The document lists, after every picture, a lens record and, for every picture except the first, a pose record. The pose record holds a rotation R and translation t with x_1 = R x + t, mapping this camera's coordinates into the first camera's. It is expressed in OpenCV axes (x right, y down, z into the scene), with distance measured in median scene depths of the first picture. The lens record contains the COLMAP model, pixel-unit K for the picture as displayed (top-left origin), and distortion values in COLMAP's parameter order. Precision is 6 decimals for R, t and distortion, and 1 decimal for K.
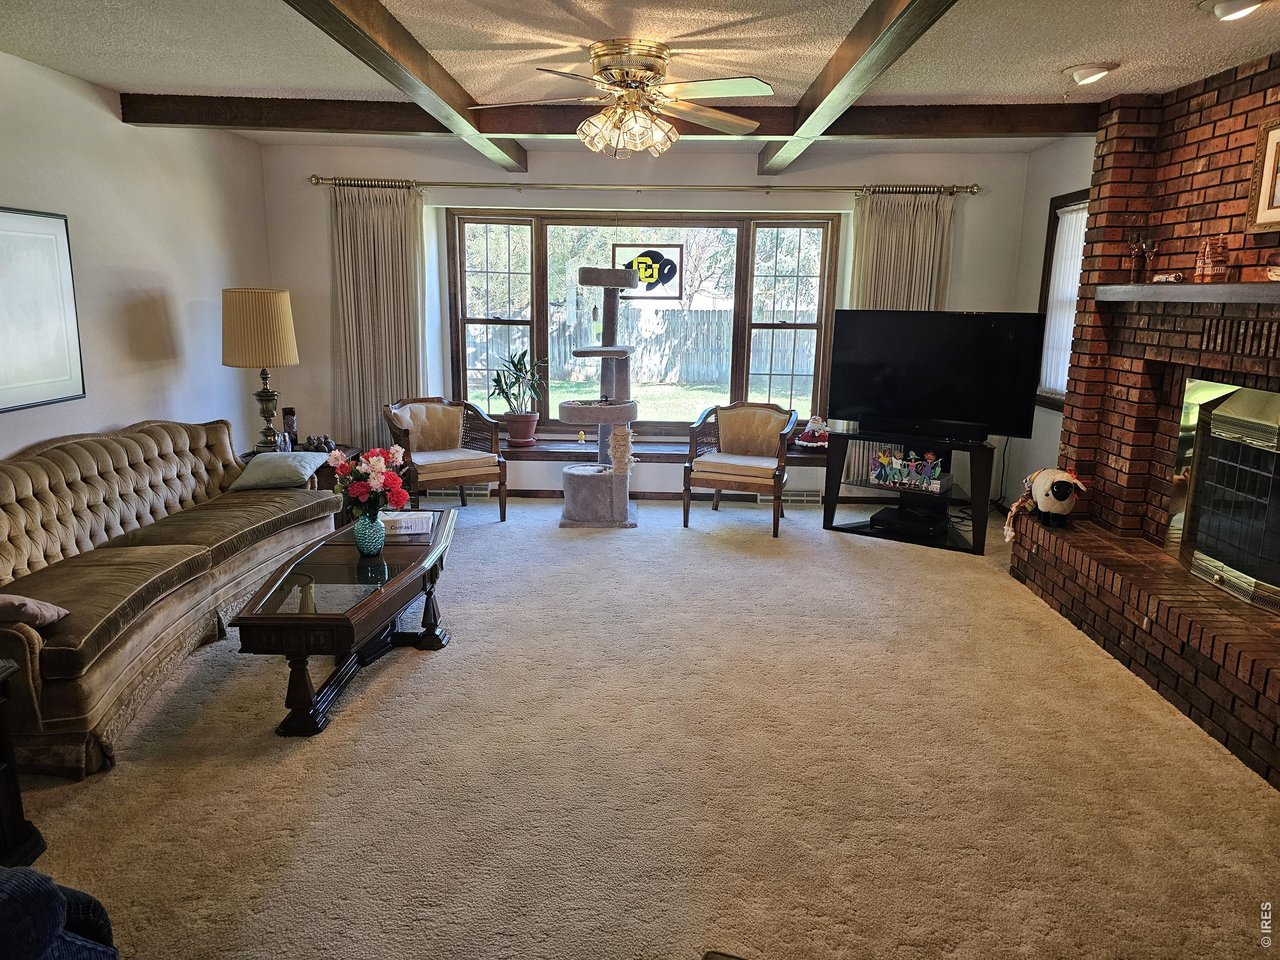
lens RADIAL K [[850.9, 0, 645.3], [0, 850.9, 471.5], [0, 0, 1]] dist [0.090974, -0.099352]
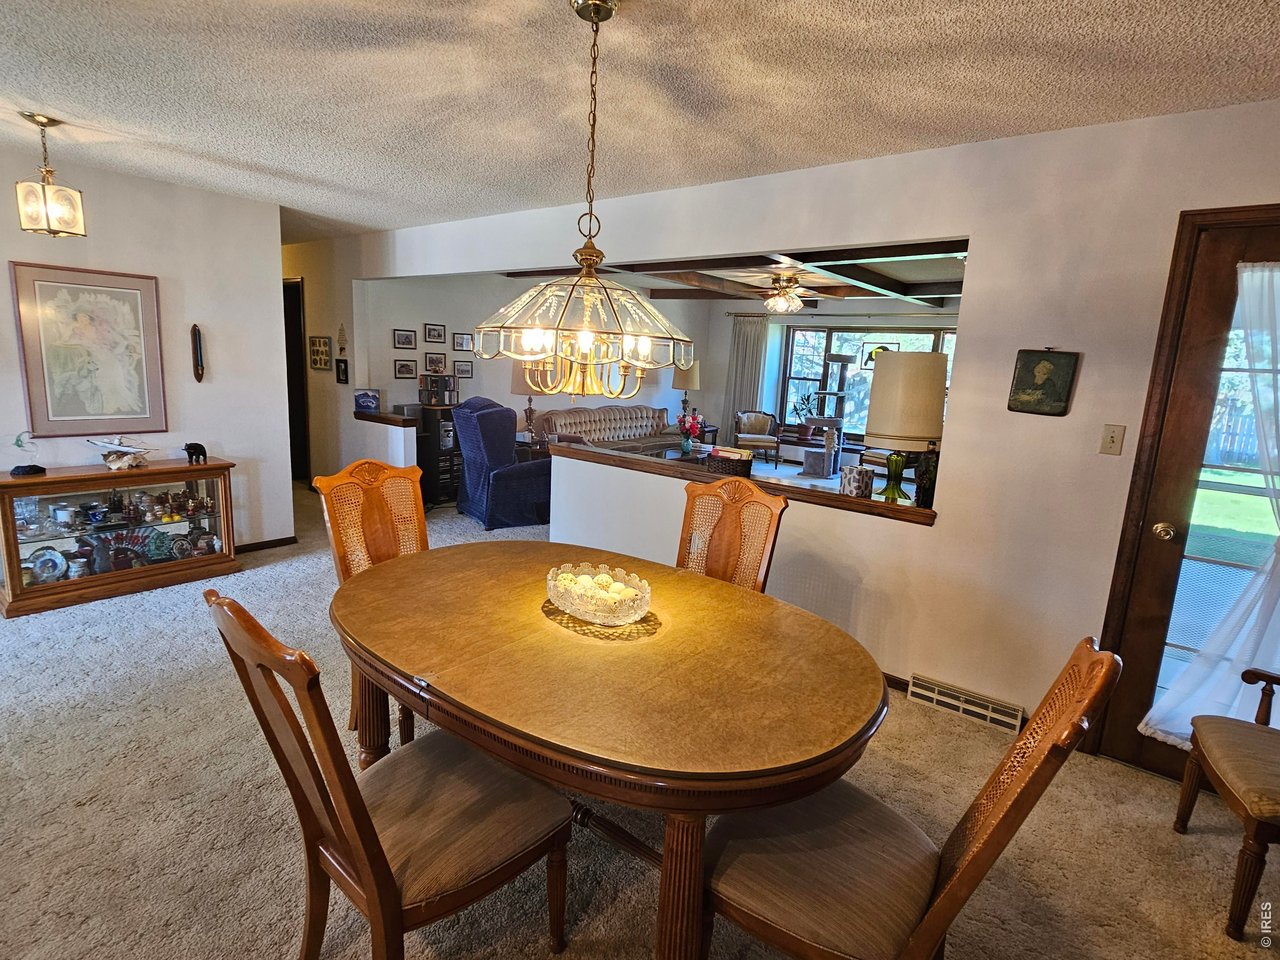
lens RADIAL K [[658.6, 0, 641.5], [0, 658.6, 472.8], [0, 0, 1]] dist [-0.000751, -0.000480]
pose [[0.790371, 0.134362, -0.597712, 0.545687], [-0.163894, 0.986465, 0.005029, 0.110603], [0.590298, 0.093987, 0.801695, -0.507545]]
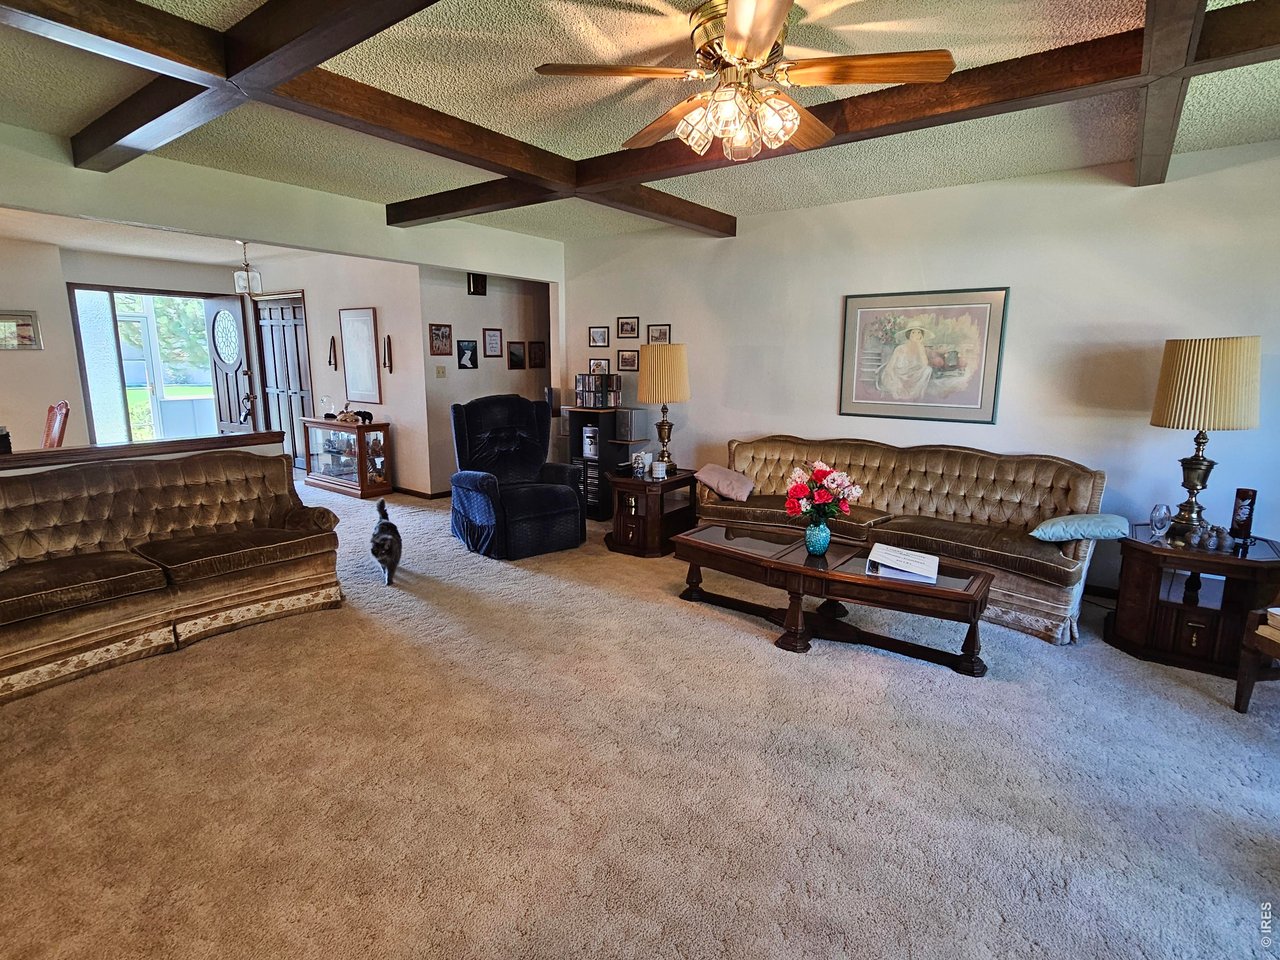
lens RADIAL K [[647.8, 0, 643.3], [0, 647.8, 473.6], [0, 0, 1]] dist [-0.000837, -0.000073]
pose [[-0.588067, 0.126039, -0.798931, 0.331332], [-0.180246, 0.942521, 0.281365, -0.138121], [0.788472, 0.309465, -0.531548, 0.794121]]
